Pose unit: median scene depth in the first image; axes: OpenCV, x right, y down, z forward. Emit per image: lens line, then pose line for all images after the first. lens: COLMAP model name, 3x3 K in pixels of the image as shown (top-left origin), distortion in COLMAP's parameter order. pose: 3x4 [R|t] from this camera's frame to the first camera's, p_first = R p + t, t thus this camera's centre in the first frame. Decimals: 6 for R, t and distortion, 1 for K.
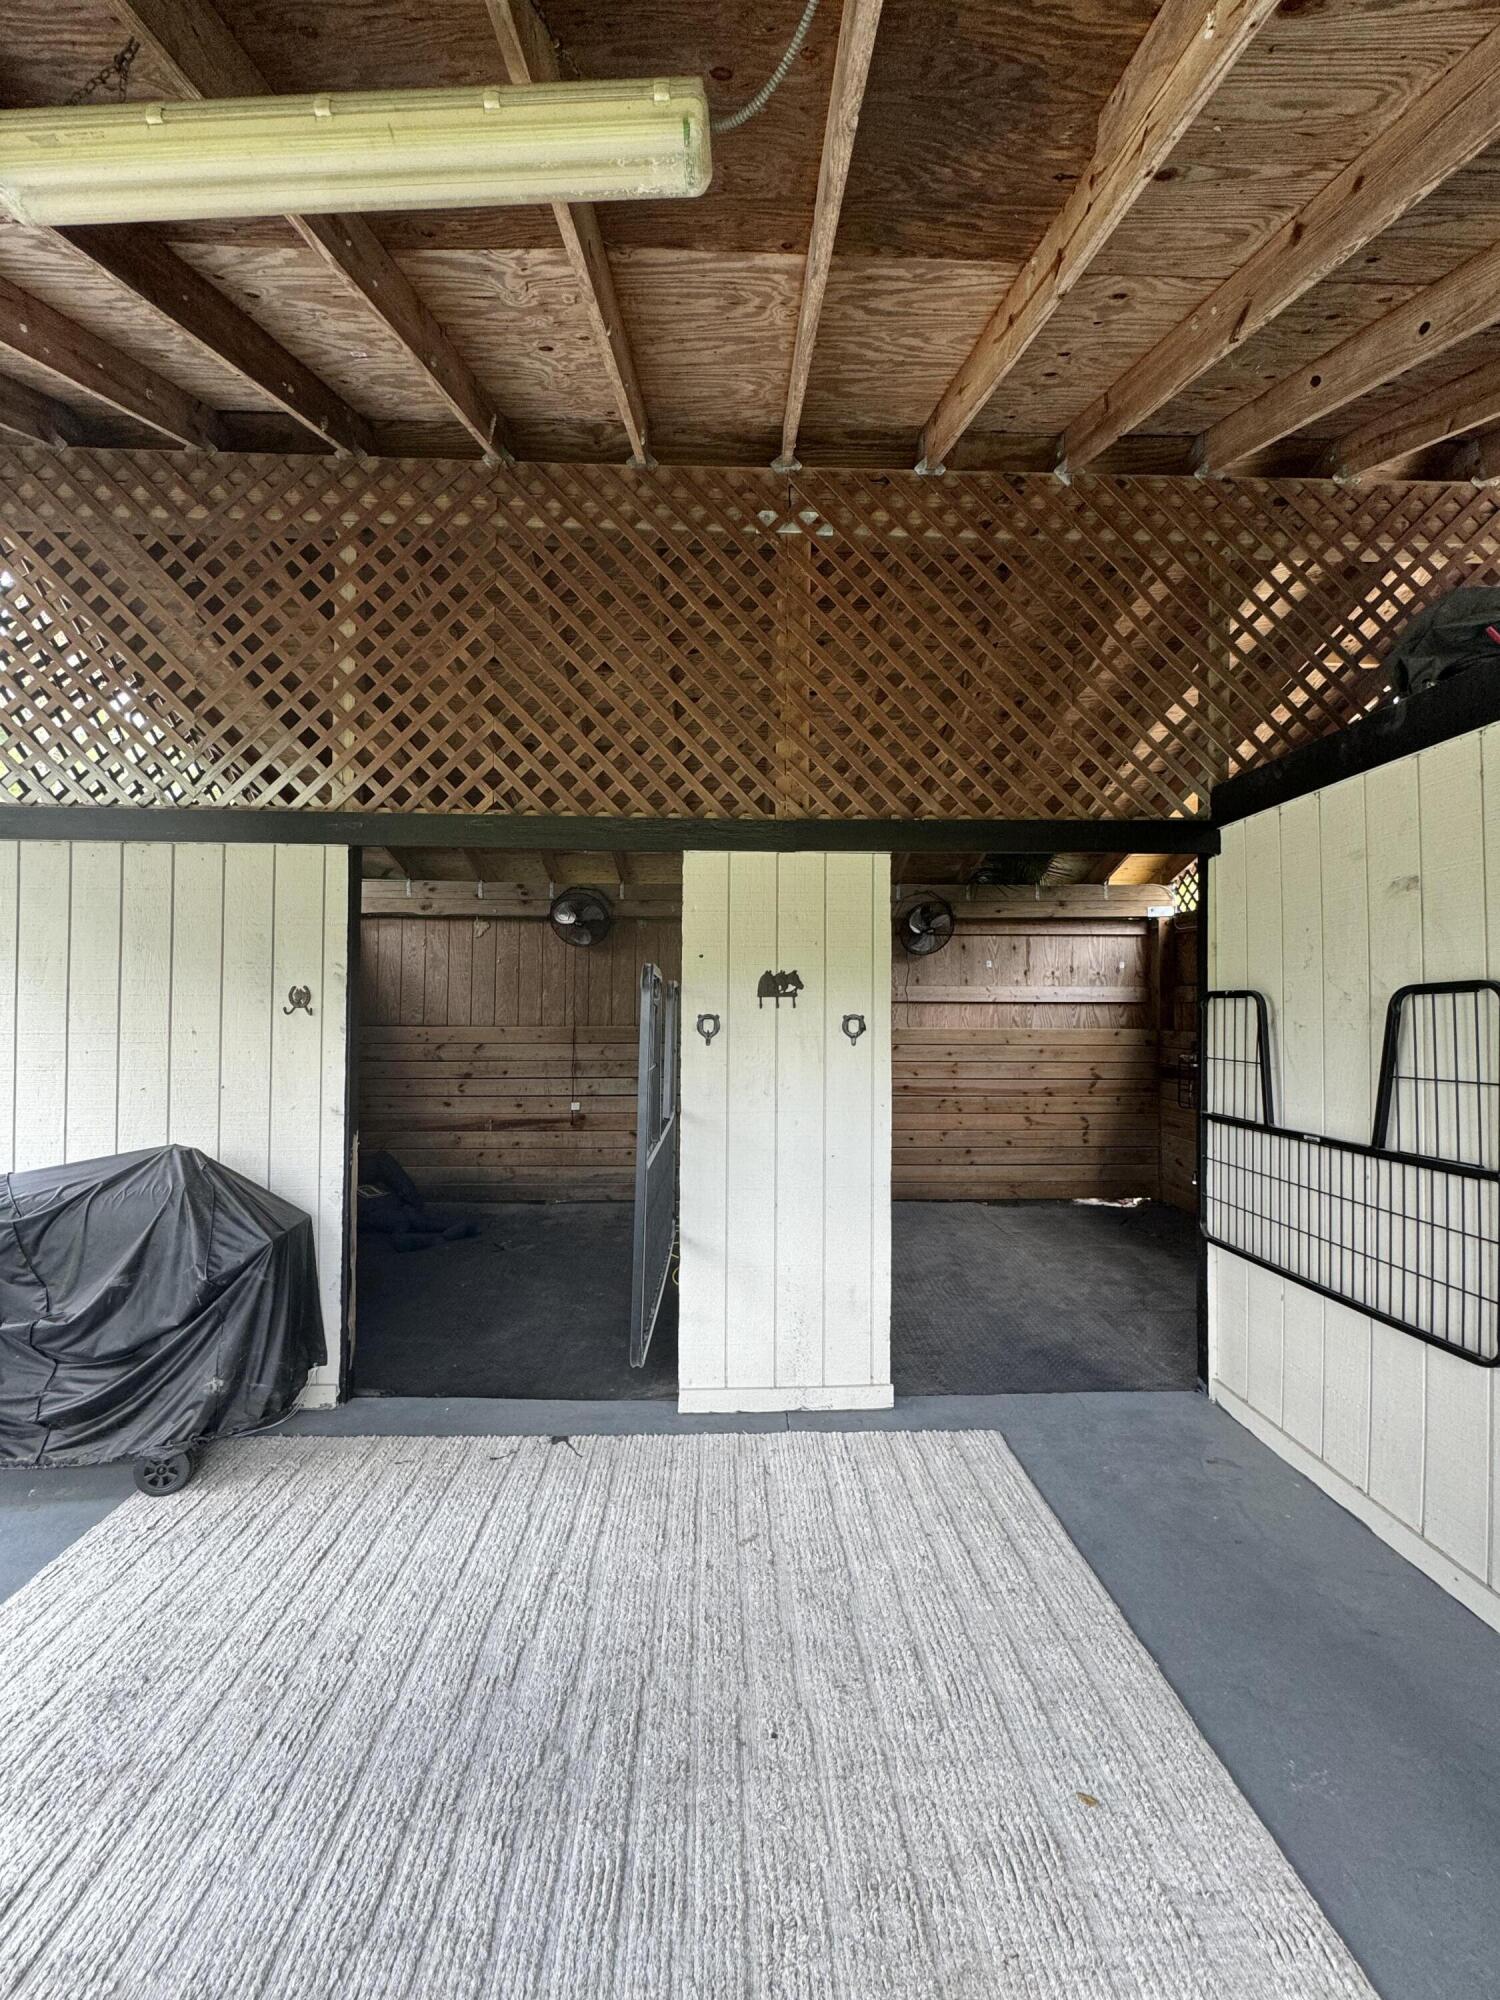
lens RADIAL K [[824.3, 0, 748.1], [0, 824.3, 1036.6], [0, 0, 1]] dist [0.023192, 0.000074]
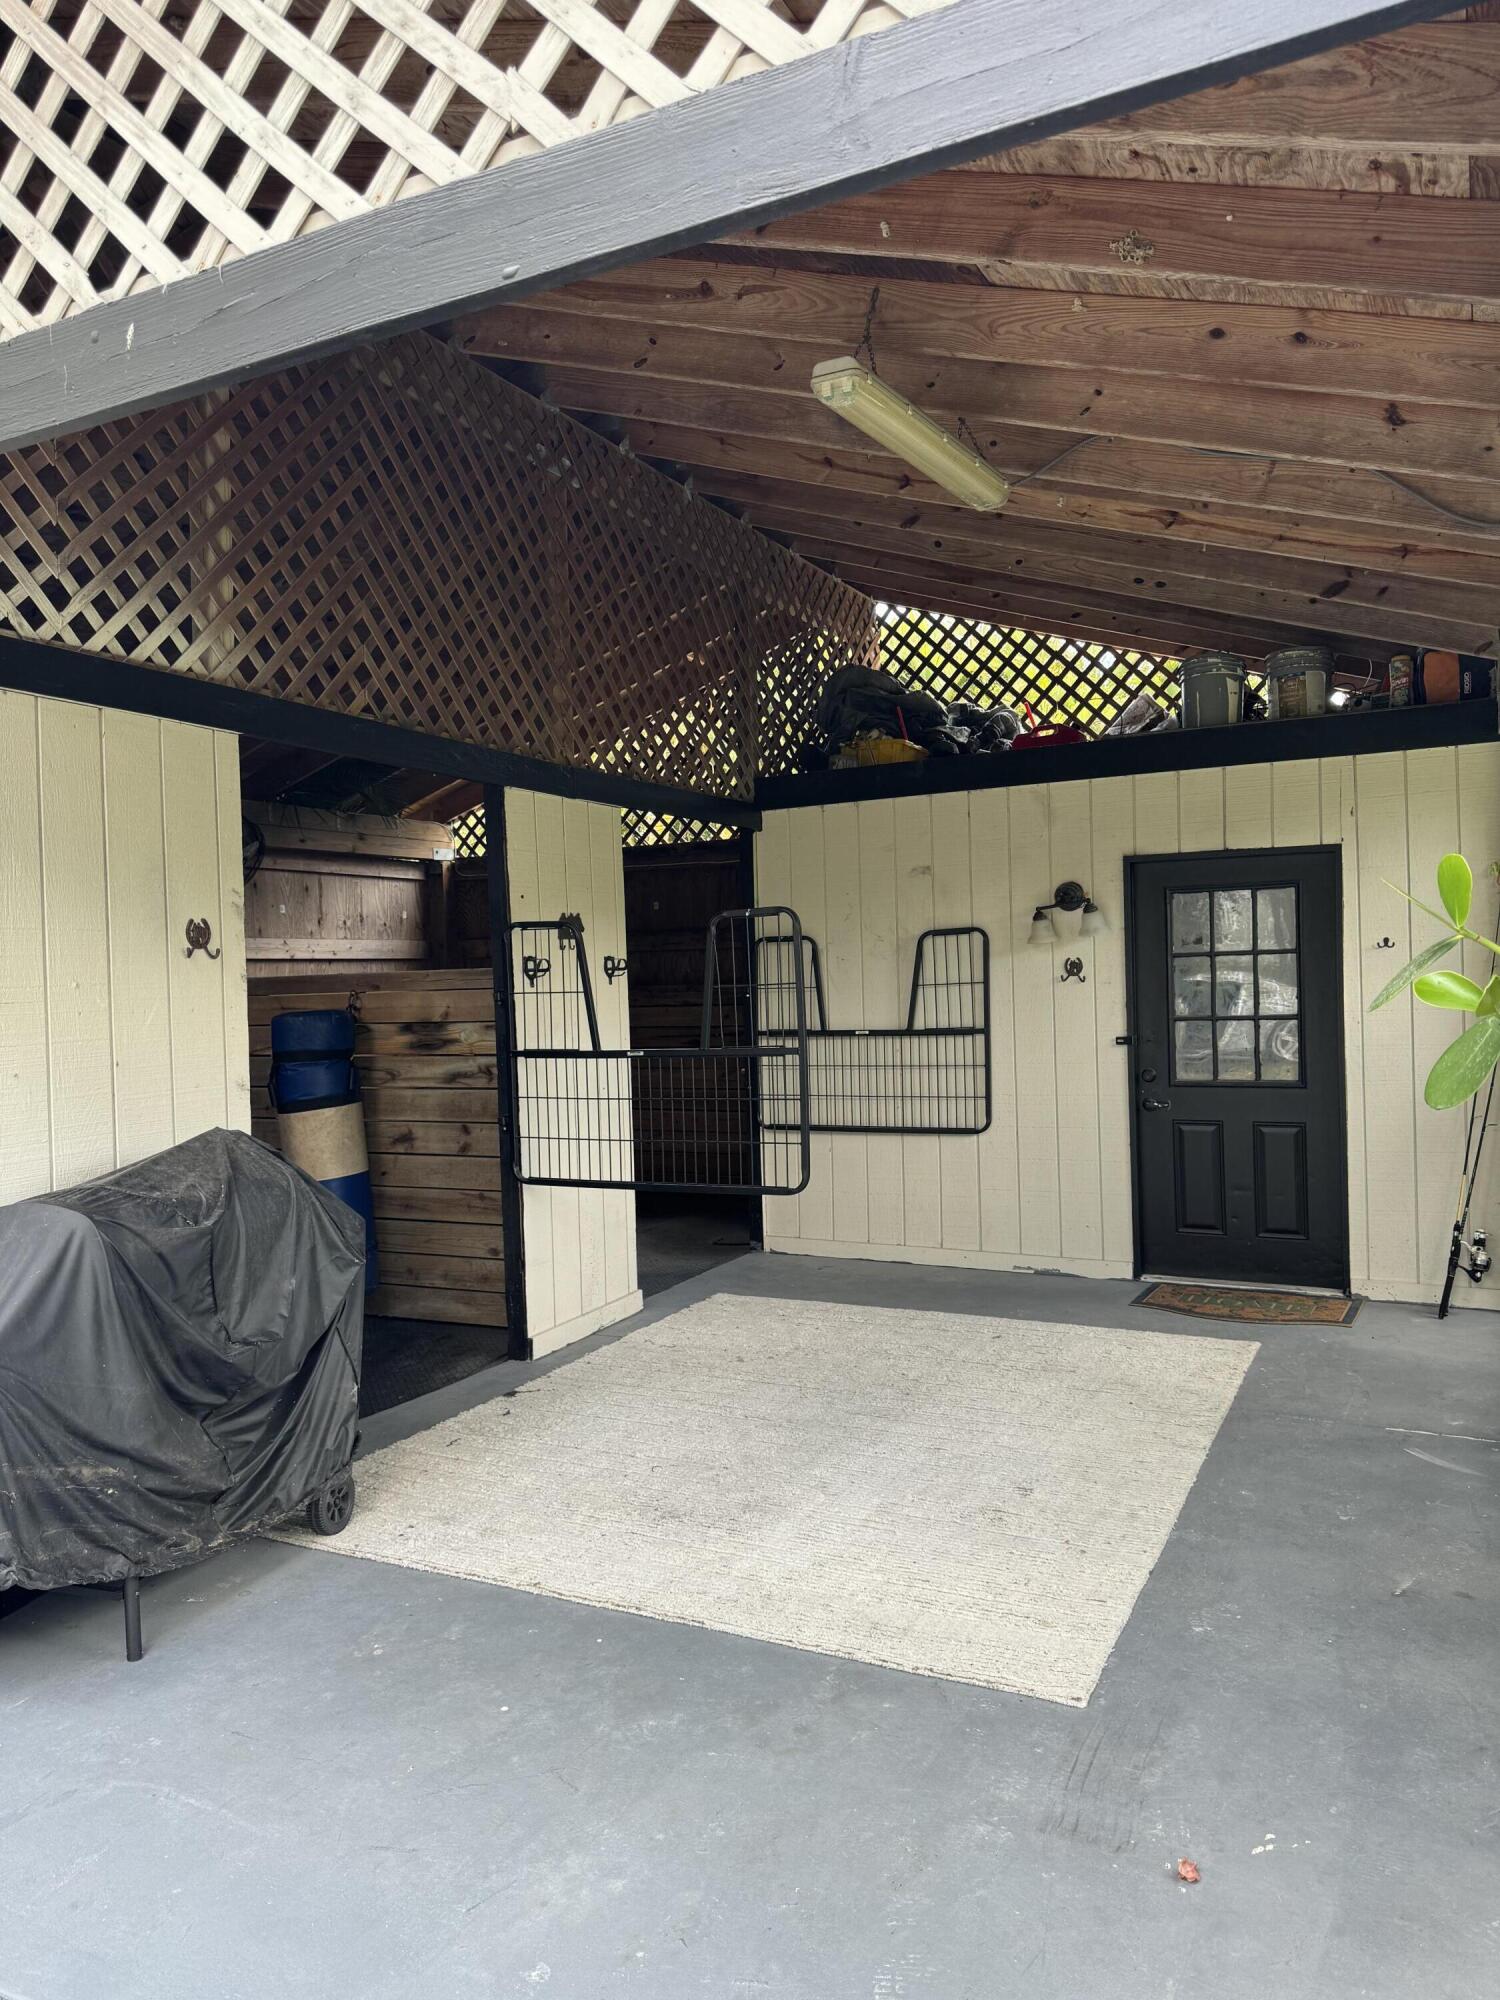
lens RADIAL K [[1391.7, 0, 750.0], [0, 1391.7, 1000.0], [0, 0, 1]] dist [0.252531, -0.000121]
pose [[0.482139, -0.039577, 0.875200, -1.411834], [0.028461, 0.999159, 0.029503, -0.013025], [-0.875632, 0.010685, 0.482860, -0.048576]]
